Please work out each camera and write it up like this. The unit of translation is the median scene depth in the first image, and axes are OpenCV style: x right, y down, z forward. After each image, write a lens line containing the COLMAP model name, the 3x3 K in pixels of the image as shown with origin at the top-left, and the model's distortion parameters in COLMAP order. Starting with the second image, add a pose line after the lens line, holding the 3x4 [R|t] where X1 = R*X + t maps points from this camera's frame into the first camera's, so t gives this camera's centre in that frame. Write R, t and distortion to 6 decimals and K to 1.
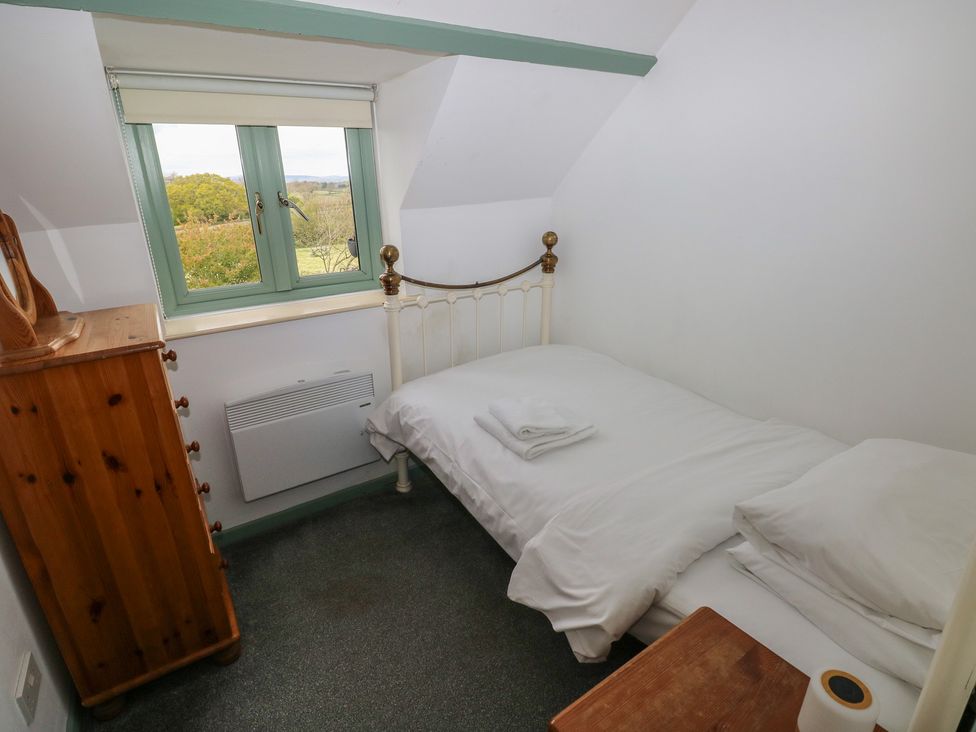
lens RADIAL K [[507.3, 0, 485.2], [0, 507.3, 363.5], [0, 0, 1]] dist [-0.017471, -0.003518]
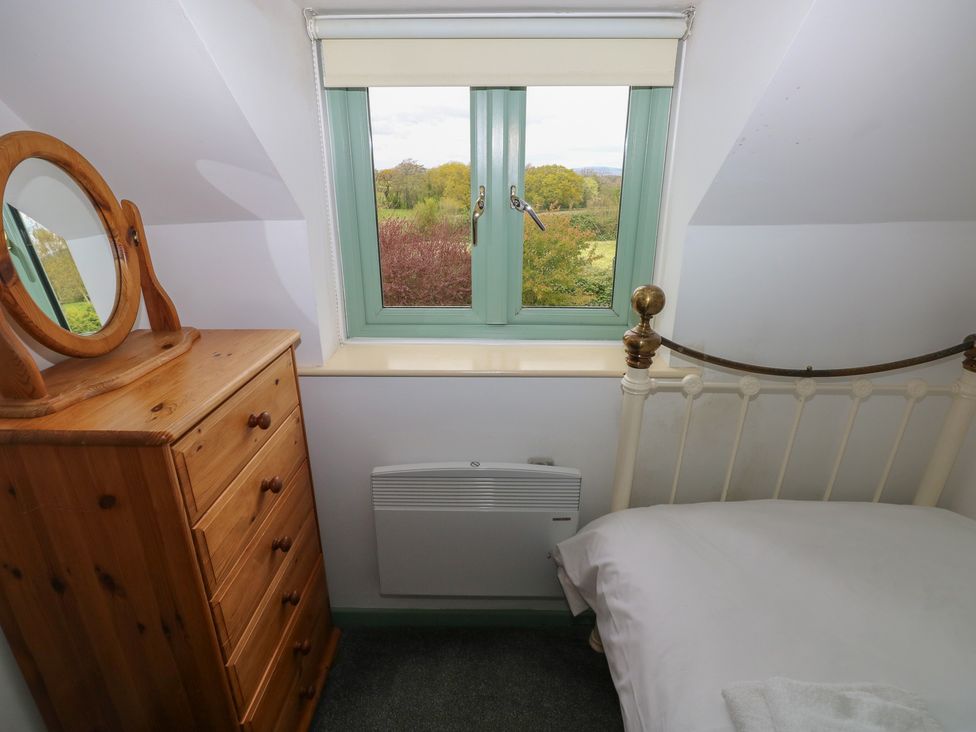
lens RADIAL K [[507.3, 0, 487.2], [0, 507.3, 365.2], [0, 0, 1]] dist [-0.017471, -0.003518]
pose [[0.824171, 0.219040, -0.522268, -0.022343], [-0.212026, 0.974451, 0.074096, -0.148524], [0.525155, 0.049666, 0.849556, 0.416329]]
